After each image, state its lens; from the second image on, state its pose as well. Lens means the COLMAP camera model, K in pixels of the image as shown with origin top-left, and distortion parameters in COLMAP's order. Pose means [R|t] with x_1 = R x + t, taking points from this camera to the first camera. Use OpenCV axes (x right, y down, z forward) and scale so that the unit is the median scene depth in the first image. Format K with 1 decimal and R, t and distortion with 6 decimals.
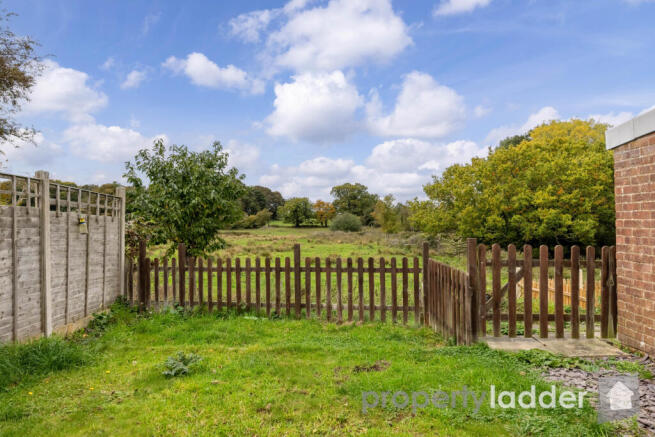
lens RADIAL K [[409.2, 0, 327.9], [0, 409.2, 219.4], [0, 0, 1]] dist [0.007972, 0.000928]
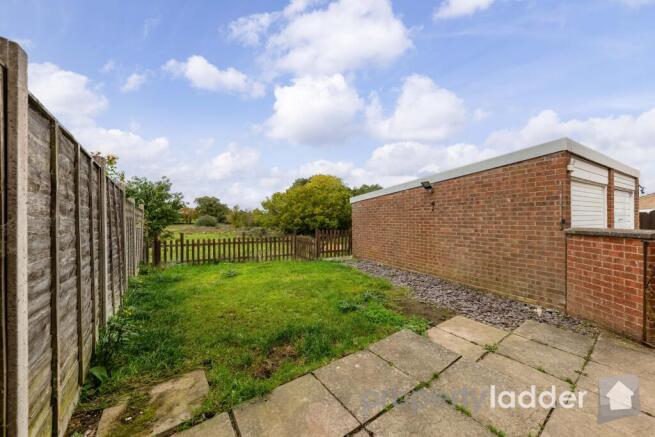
lens RADIAL K [[230.9, 0, 330.5], [0, 230.9, 220.4], [0, 0, 1]] dist [0.001683, -0.000468]
pose [[0.847390, 0.007568, 0.530917, -0.082044], [-0.009727, 0.999952, 0.001272, -0.003257], [-0.530882, -0.006242, 0.847423, -0.095137]]
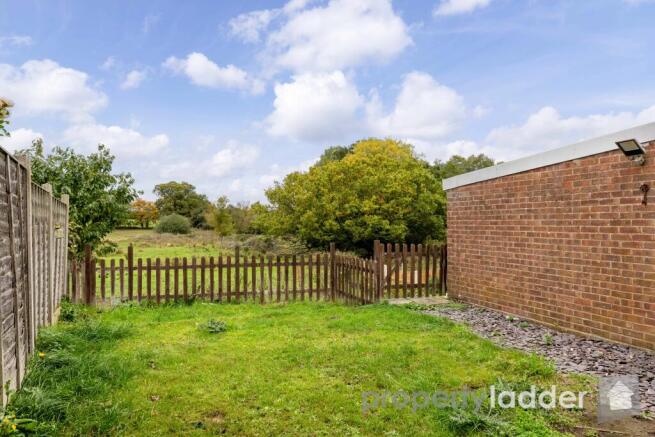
lens RADIAL K [[424.0, 0, 325.2], [0, 424.0, 221.7], [0, 0, 1]] dist [-0.000731, -0.010639]
pose [[0.916651, 0.012675, 0.399488, -0.079906], [-0.013292, 0.999911, -0.001226, -0.003574], [-0.399468, -0.004187, 0.916738, -0.073950]]
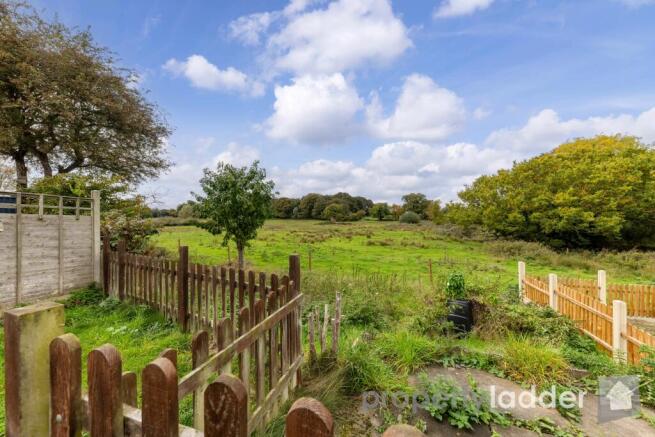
lens RADIAL K [[230.9, 0, 327.9], [0, 230.9, 220.6], [0, 0, 1]] dist [0.001683, -0.000468]
pose [[0.949131, 0.007356, -0.314795, 0.081927], [-0.000689, 0.999773, 0.021288, -0.001197], [0.314880, -0.019988, 0.948921, 0.136899]]
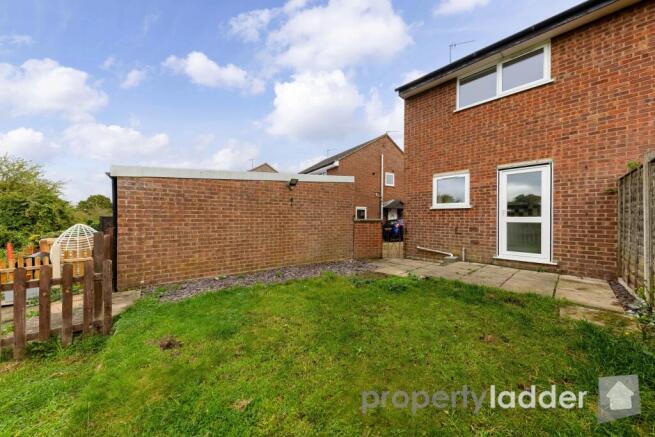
lens RADIAL K [[230.9, 0, 322.6], [0, 230.9, 217.6], [0, 0, 1]] dist [0.001683, -0.000468]
pose [[-0.649262, 0.011675, 0.760475, -0.087108], [0.000992, 0.999894, -0.014504, 0.001830], [-0.760564, -0.008663, -0.649205, 0.143470]]
